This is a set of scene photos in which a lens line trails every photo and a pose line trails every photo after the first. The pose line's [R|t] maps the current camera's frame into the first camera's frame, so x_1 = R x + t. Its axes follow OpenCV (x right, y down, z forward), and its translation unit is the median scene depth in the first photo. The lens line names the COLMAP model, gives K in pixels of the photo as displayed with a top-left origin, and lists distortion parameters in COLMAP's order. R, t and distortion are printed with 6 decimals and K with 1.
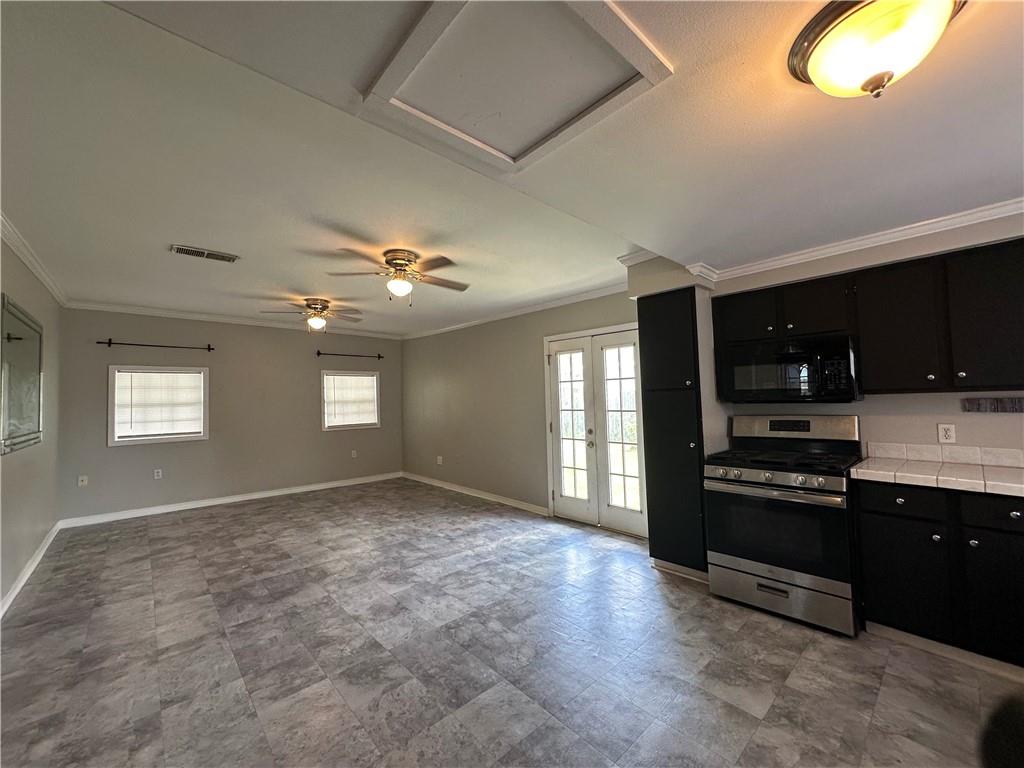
lens RADIAL K [[409.0, 0, 510.9], [0, 409.0, 384.5], [0, 0, 1]] dist [-0.002739, -0.000172]
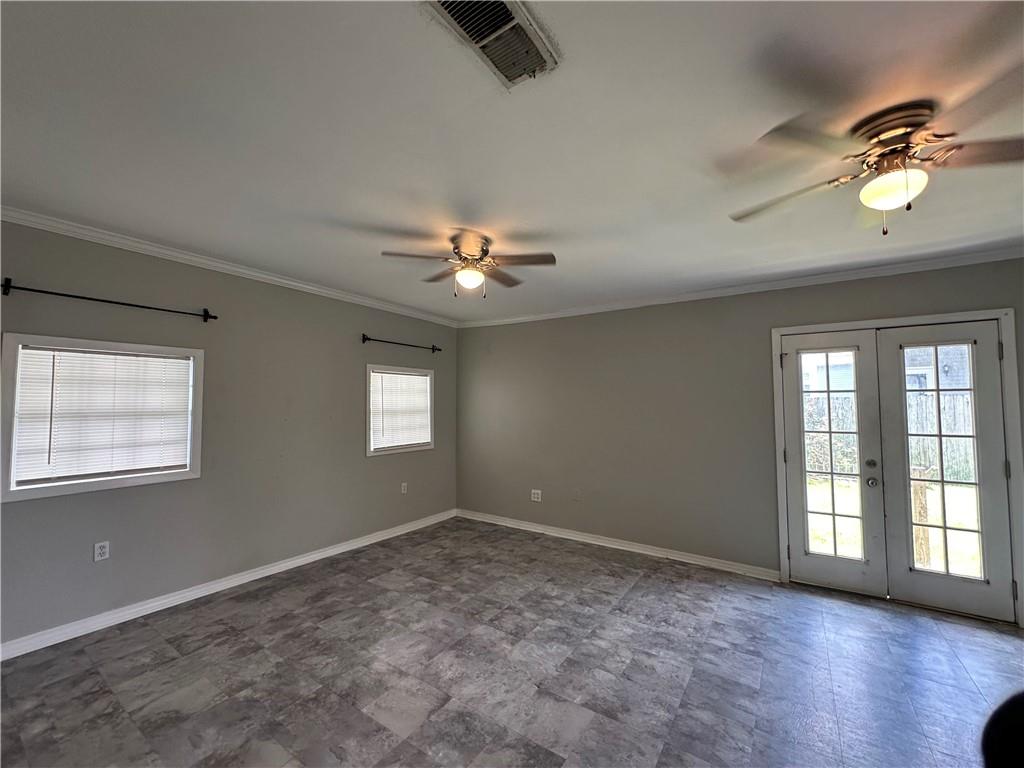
lens RADIAL K [[409.0, 0, 511.9], [0, 409.0, 383.6], [0, 0, 1]] dist [-0.002739, -0.000172]
pose [[0.973456, 0.030739, 0.226802, -0.538881], [-0.025906, 0.999370, -0.024257, 0.009548], [-0.227405, 0.017737, 0.973639, 0.422533]]
